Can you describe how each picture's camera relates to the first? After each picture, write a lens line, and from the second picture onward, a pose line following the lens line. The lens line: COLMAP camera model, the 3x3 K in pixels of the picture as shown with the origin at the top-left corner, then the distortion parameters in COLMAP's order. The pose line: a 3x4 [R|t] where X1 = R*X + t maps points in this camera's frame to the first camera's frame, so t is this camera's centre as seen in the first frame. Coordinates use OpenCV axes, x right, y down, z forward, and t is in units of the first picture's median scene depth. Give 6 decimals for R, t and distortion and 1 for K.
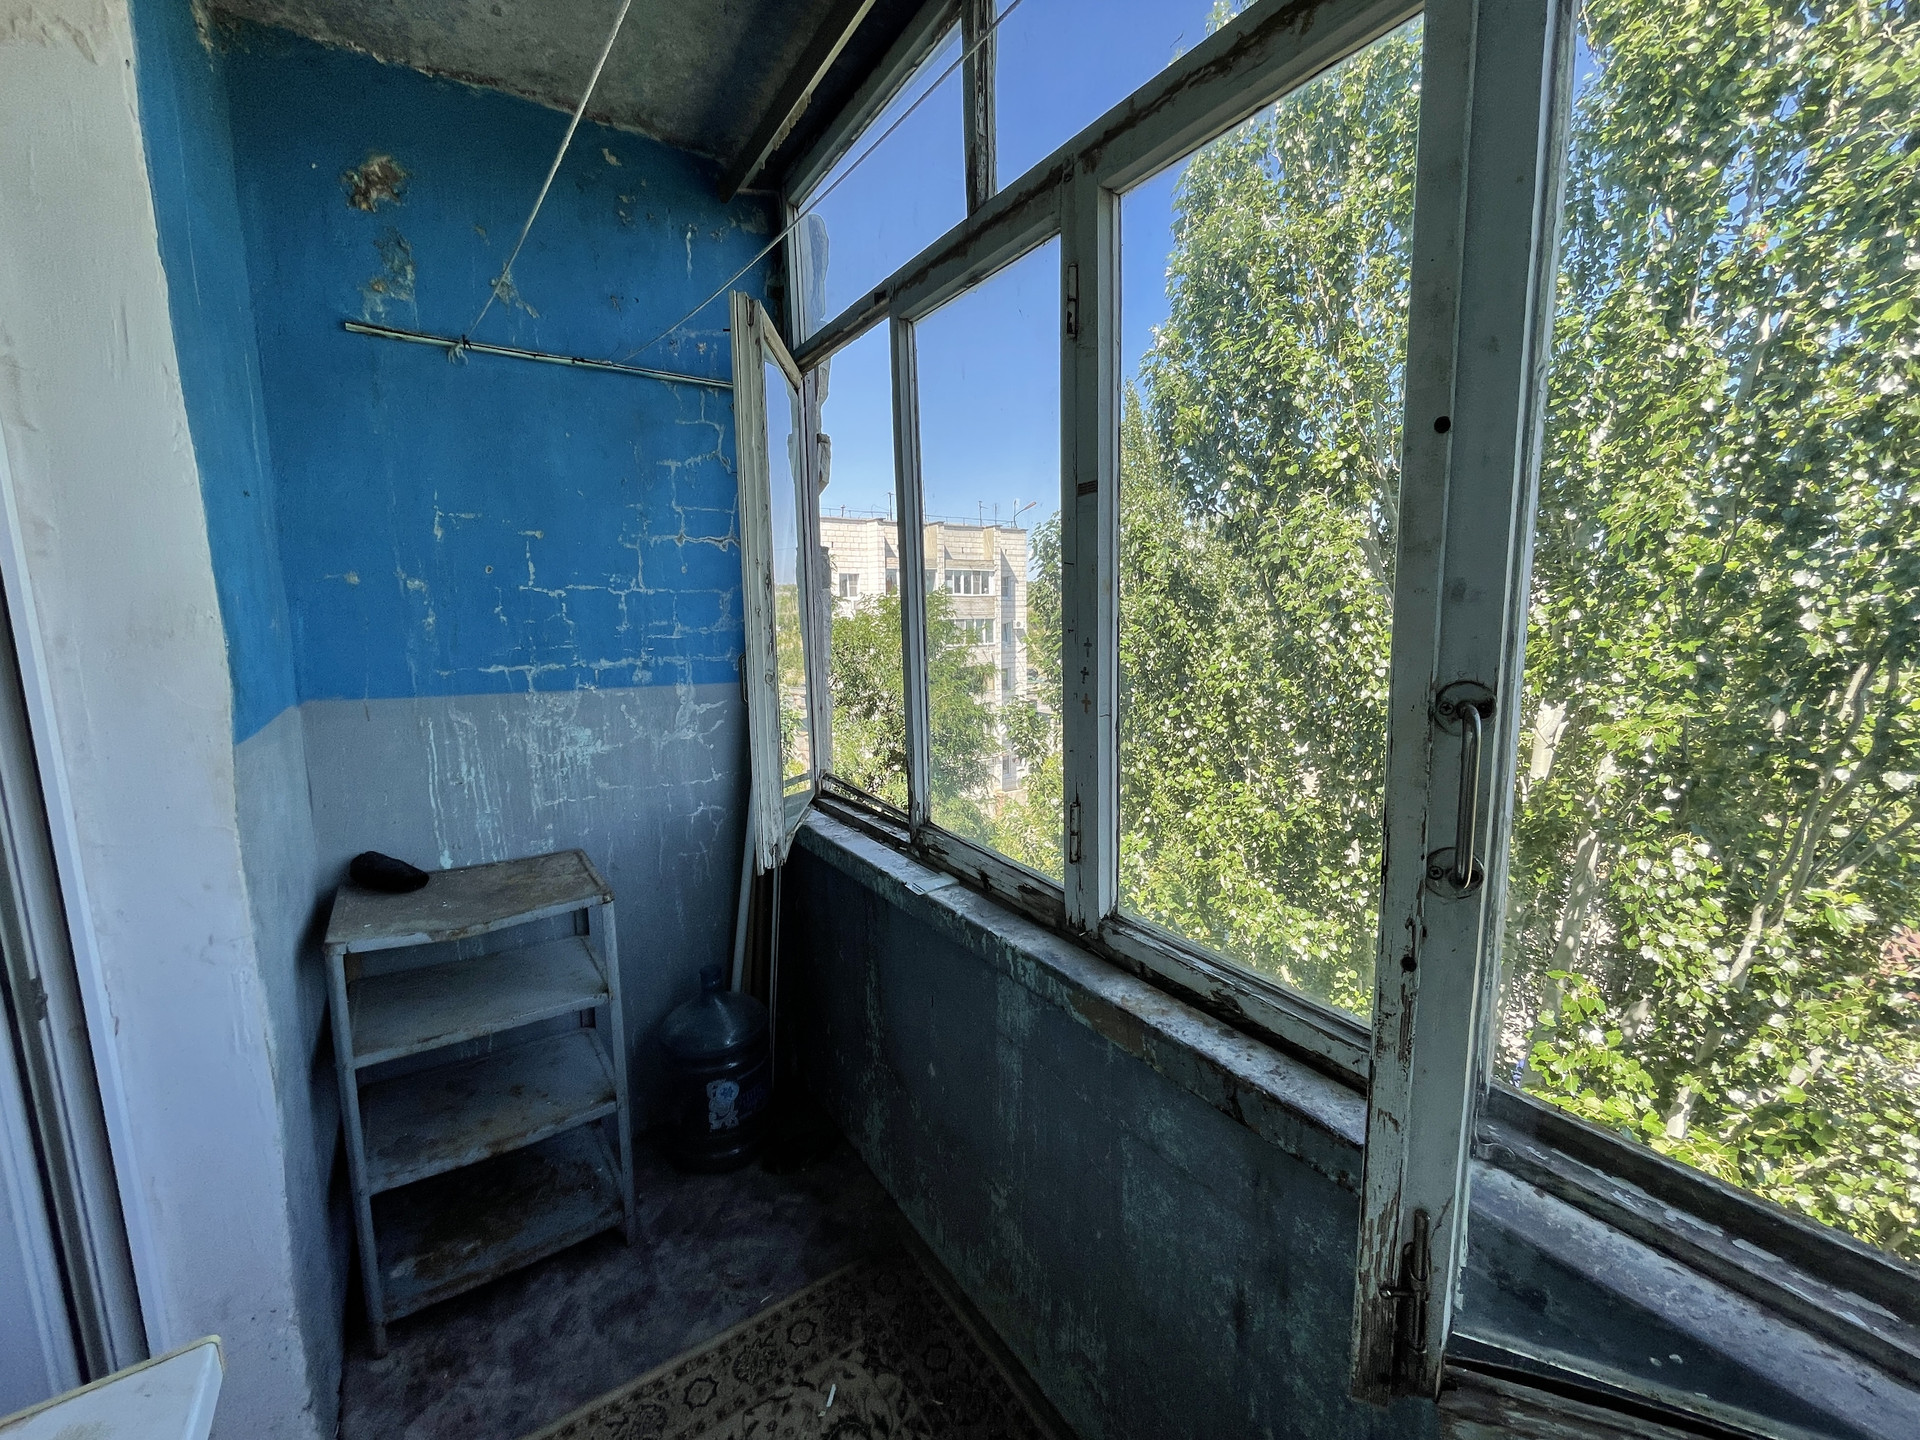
lens RADIAL K [[778.8, 0, 961.4], [0, 778.8, 716.9], [0, 0, 1]] dist [-0.008047, 0.001002]
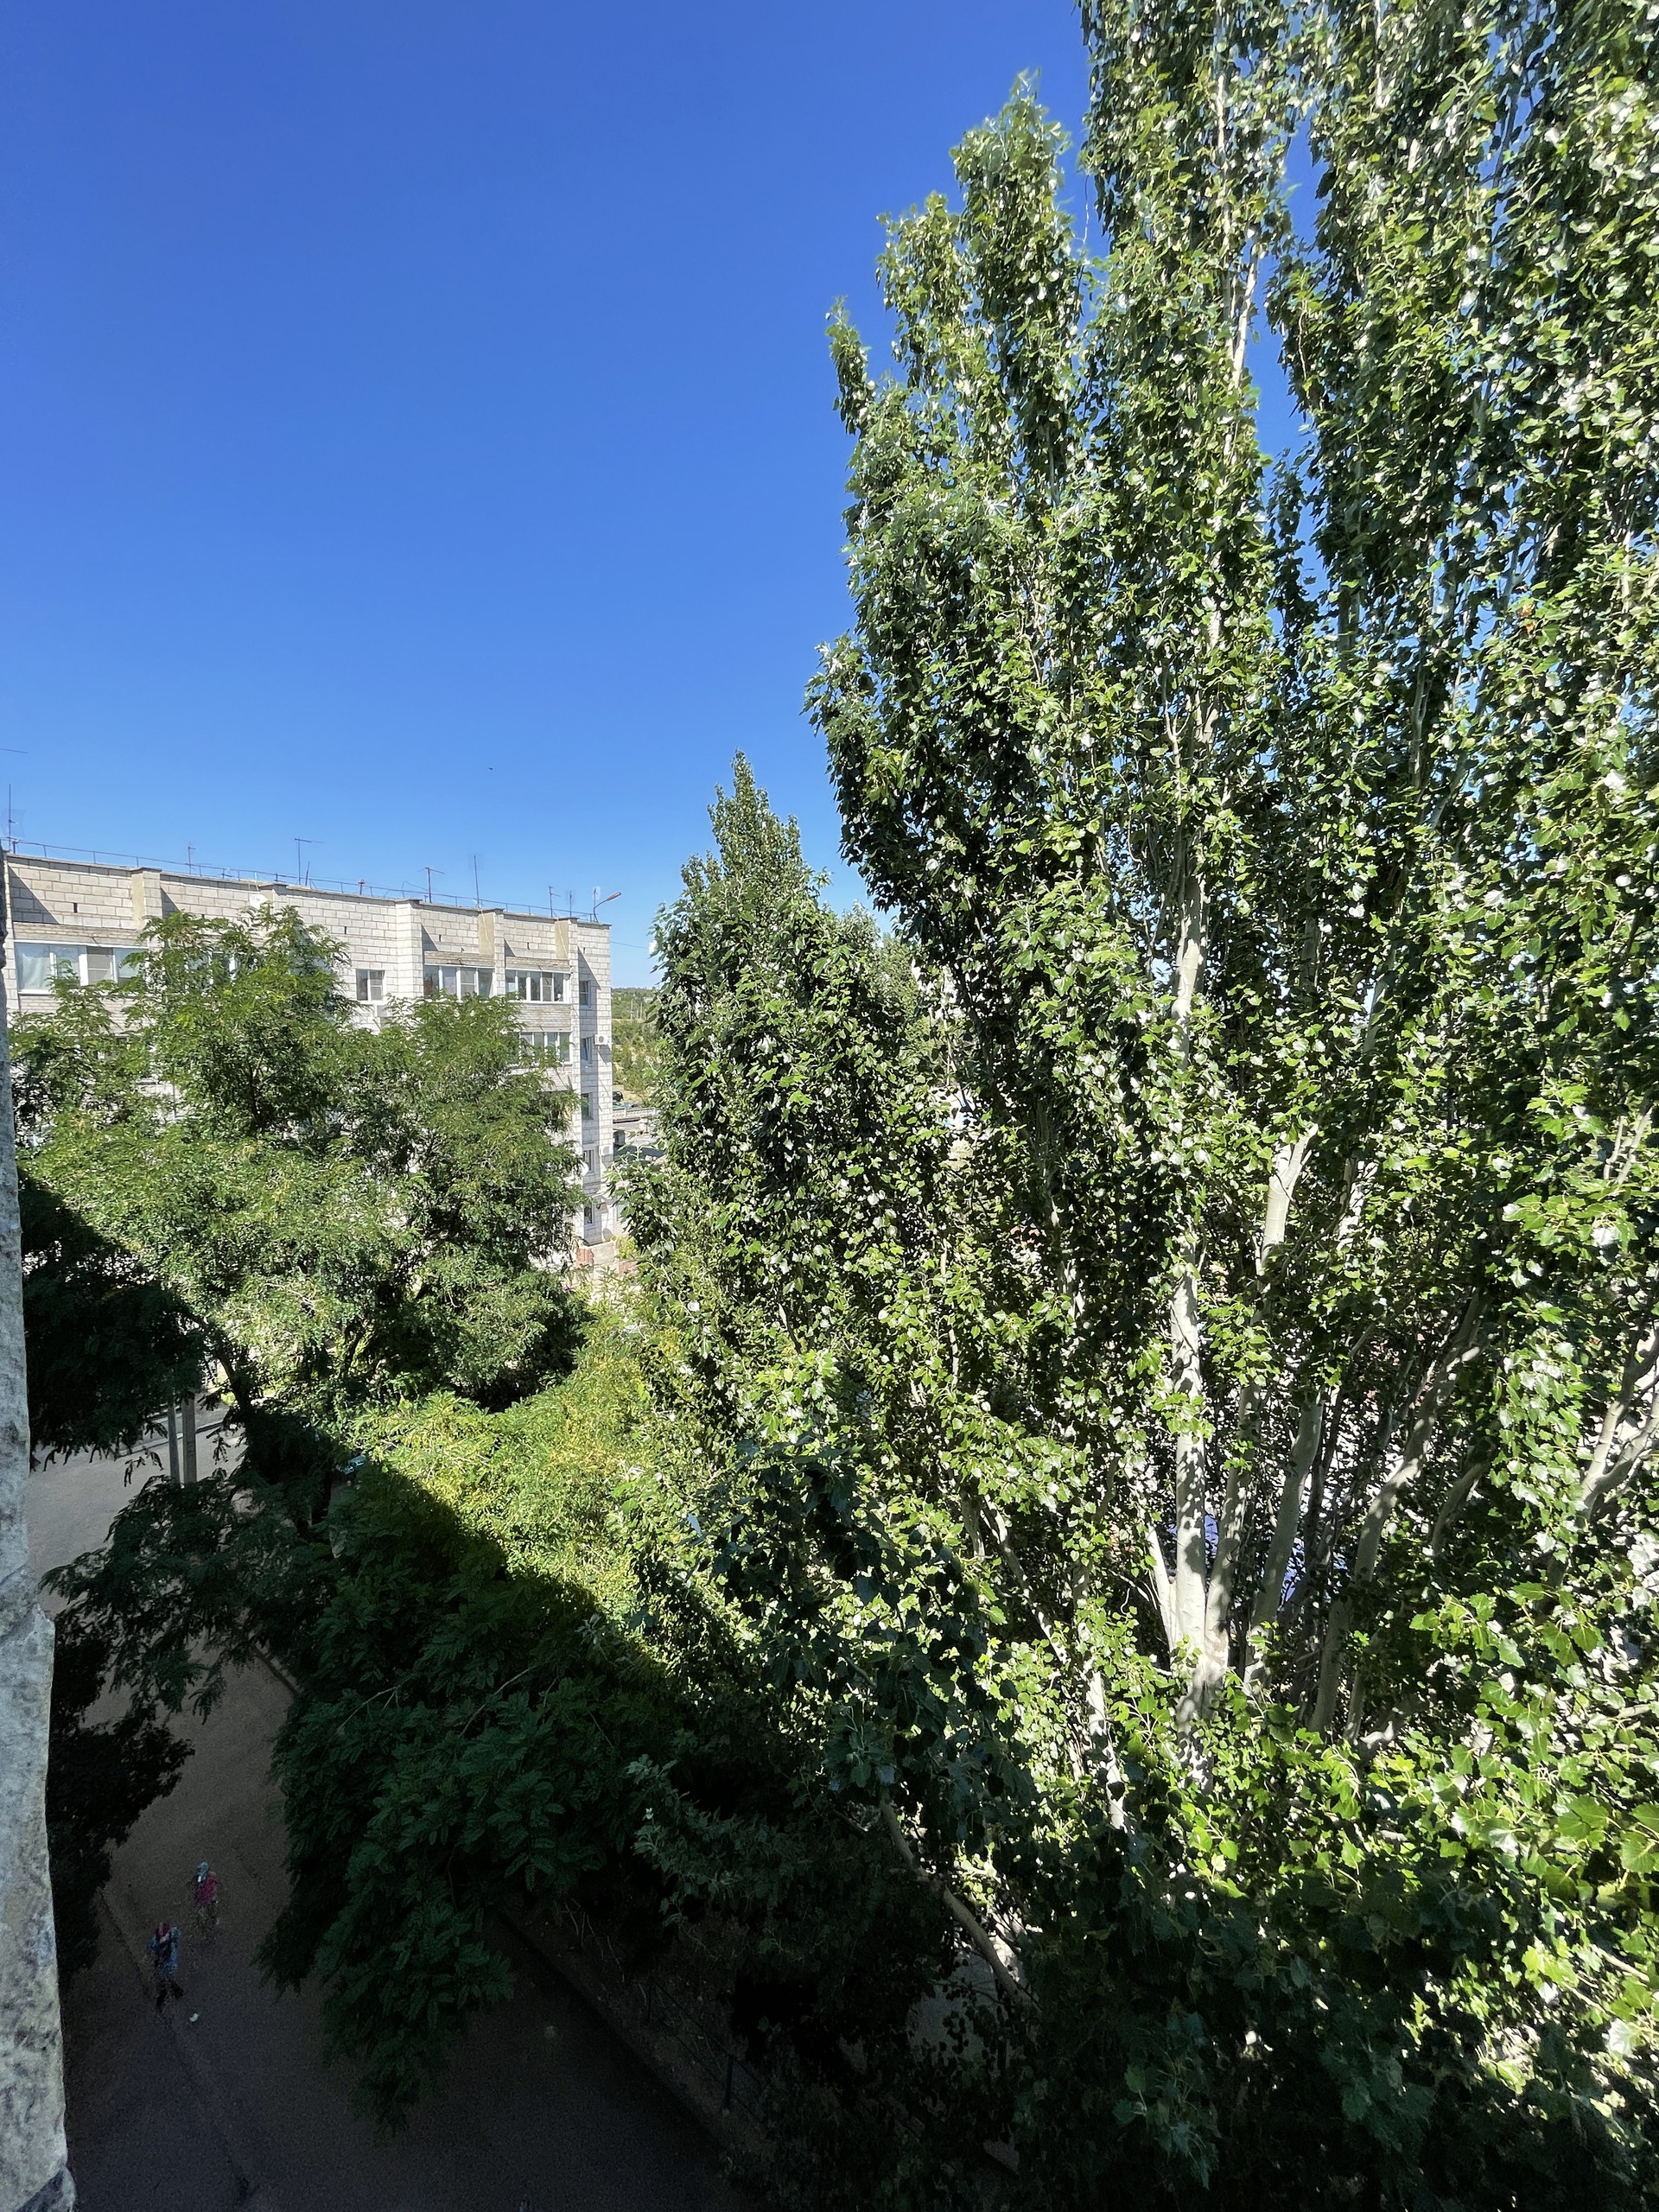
lens RADIAL K [[897.2, 0, 828.9], [0, 897.2, 1103.3], [0, 0, 1]] dist [-0.008047, 0.001002]
pose [[0.947020, -0.011295, 0.320976, -0.020372], [0.026180, 0.998771, -0.042094, -0.036477], [-0.320106, 0.048267, 0.946152, 0.221103]]
